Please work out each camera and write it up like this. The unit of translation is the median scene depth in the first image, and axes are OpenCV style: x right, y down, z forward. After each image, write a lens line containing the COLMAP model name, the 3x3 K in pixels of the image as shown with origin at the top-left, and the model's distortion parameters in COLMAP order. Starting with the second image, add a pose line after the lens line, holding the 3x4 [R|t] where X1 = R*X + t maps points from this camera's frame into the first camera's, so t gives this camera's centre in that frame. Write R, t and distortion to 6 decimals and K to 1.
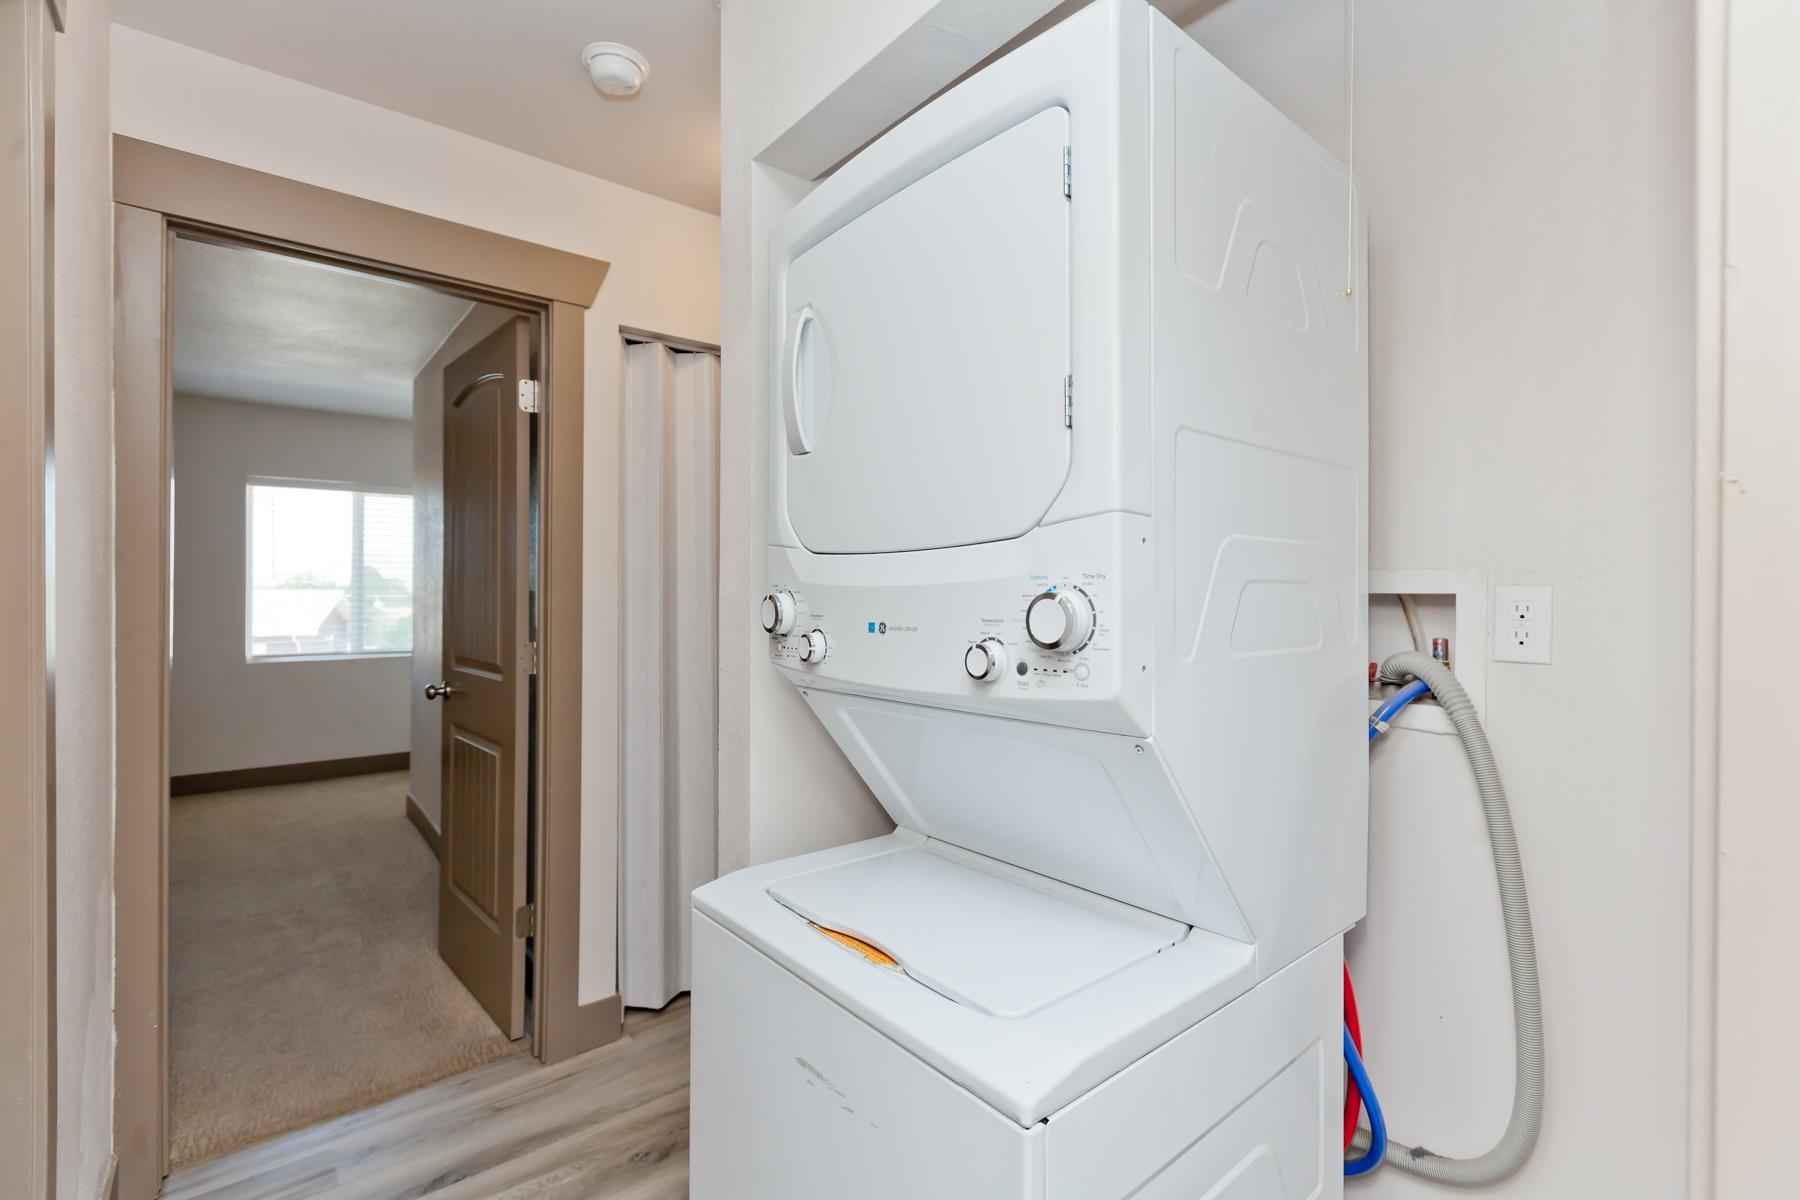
lens RADIAL K [[809.3, 0, 907.0], [0, 809.3, 598.0], [0, 0, 1]] dist [-0.000468, 0.000014]
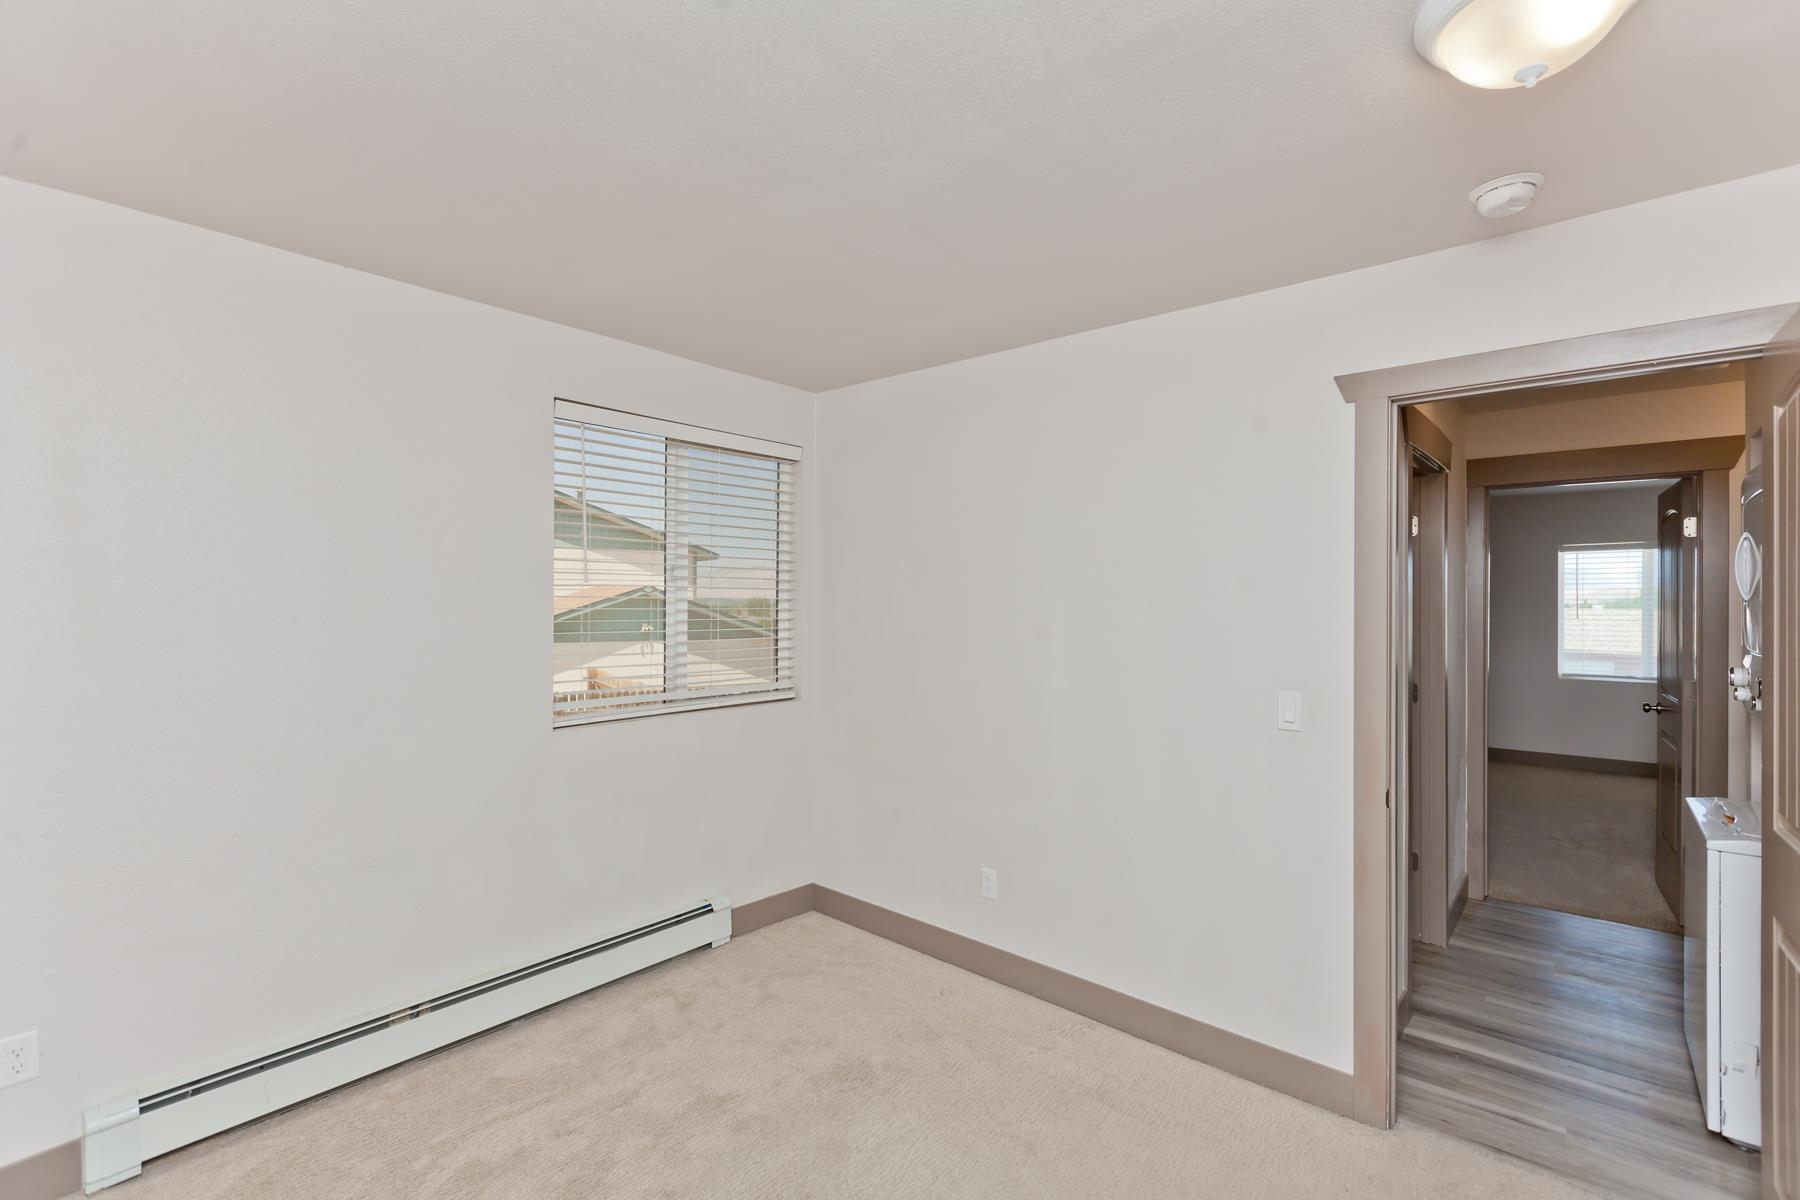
lens RADIAL K [[809.3, 0, 907.0], [0, 809.3, 598.0], [0, 0, 1]] dist [-0.000468, 0.000014]
pose [[0.188467, -0.007789, -0.982049, 0.648095], [-0.007505, 0.999928, -0.009371, -0.065421], [0.982051, 0.009136, 0.188395, -0.660083]]
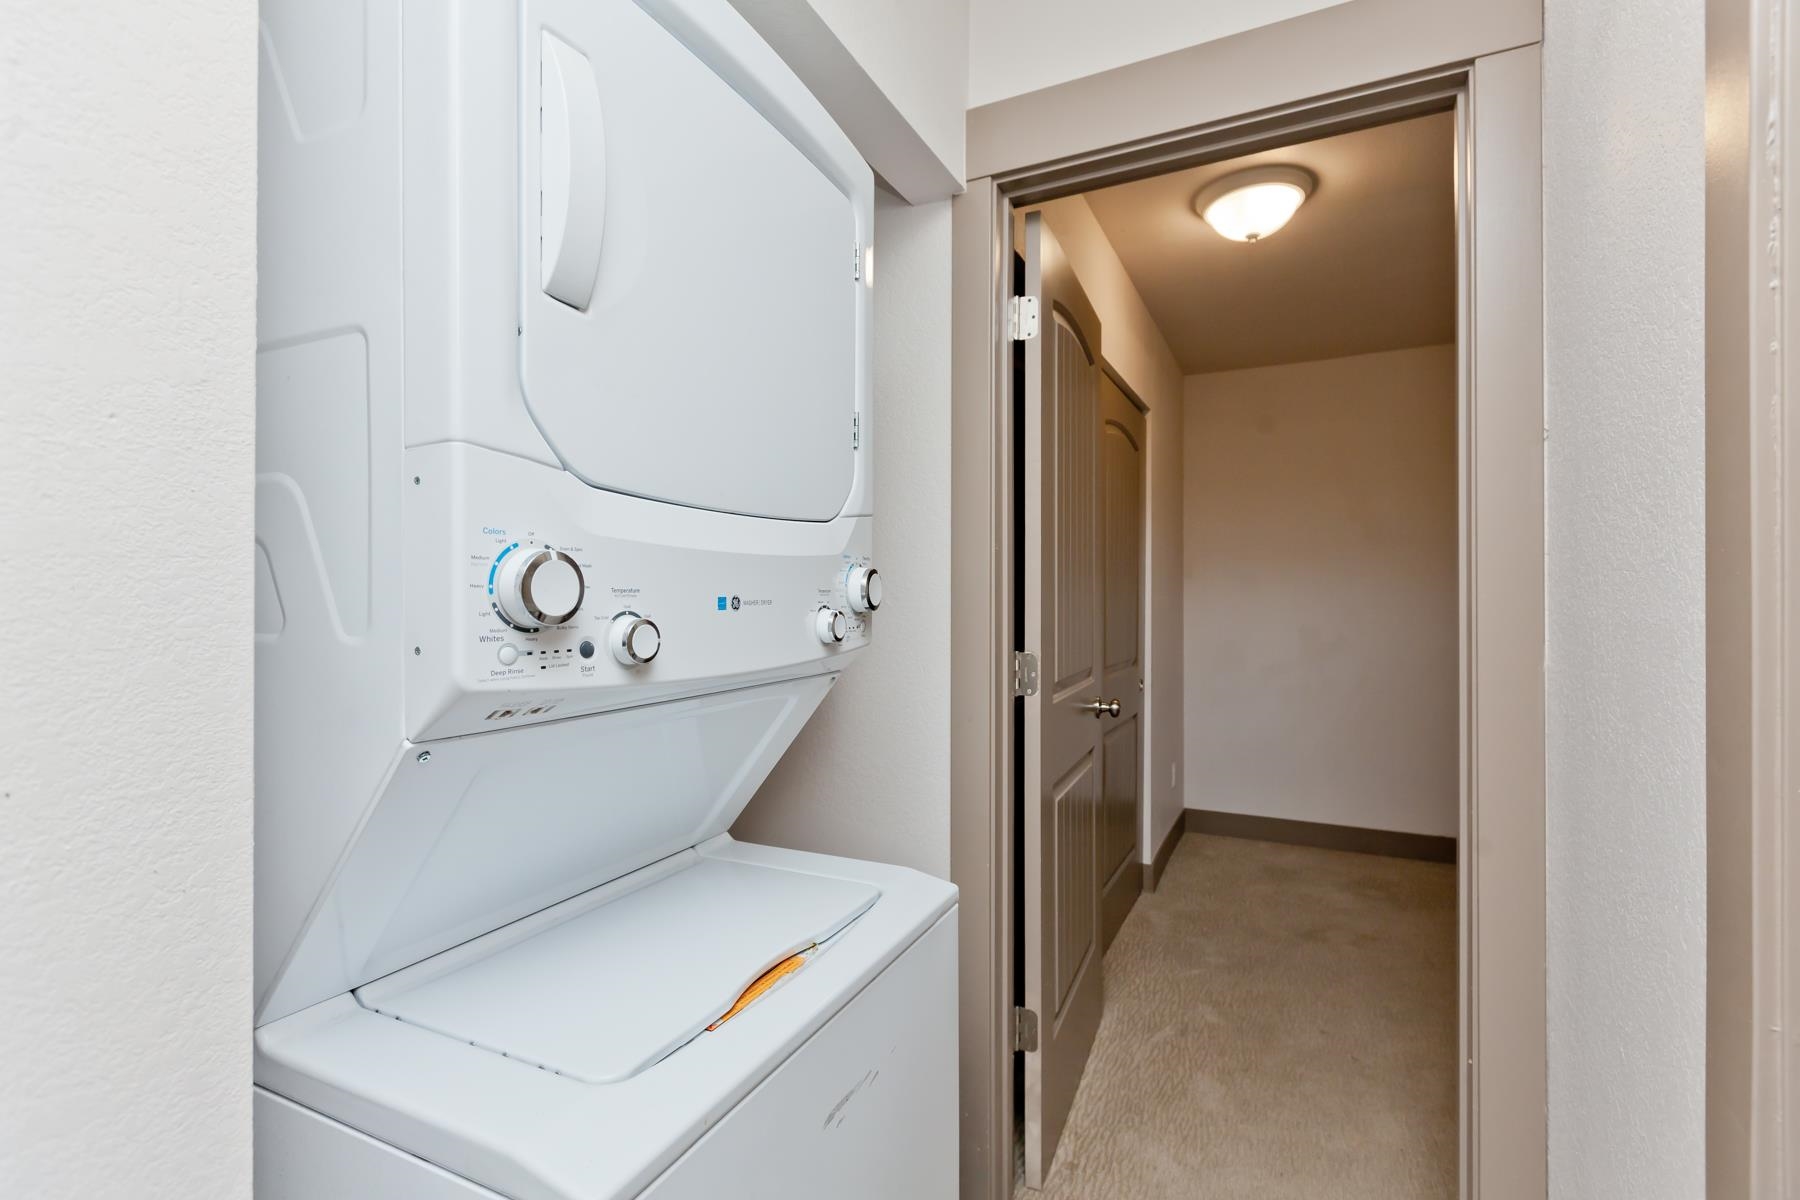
lens RADIAL K [[809.3, 0, 907.0], [0, 809.3, 598.0], [0, 0, 1]] dist [-0.000468, 0.000014]
pose [[-0.413642, -0.002845, 0.910435, -0.863462], [0.002180, 0.999989, 0.004115, 0.028796], [-0.910437, 0.003687, -0.413631, 1.185327]]
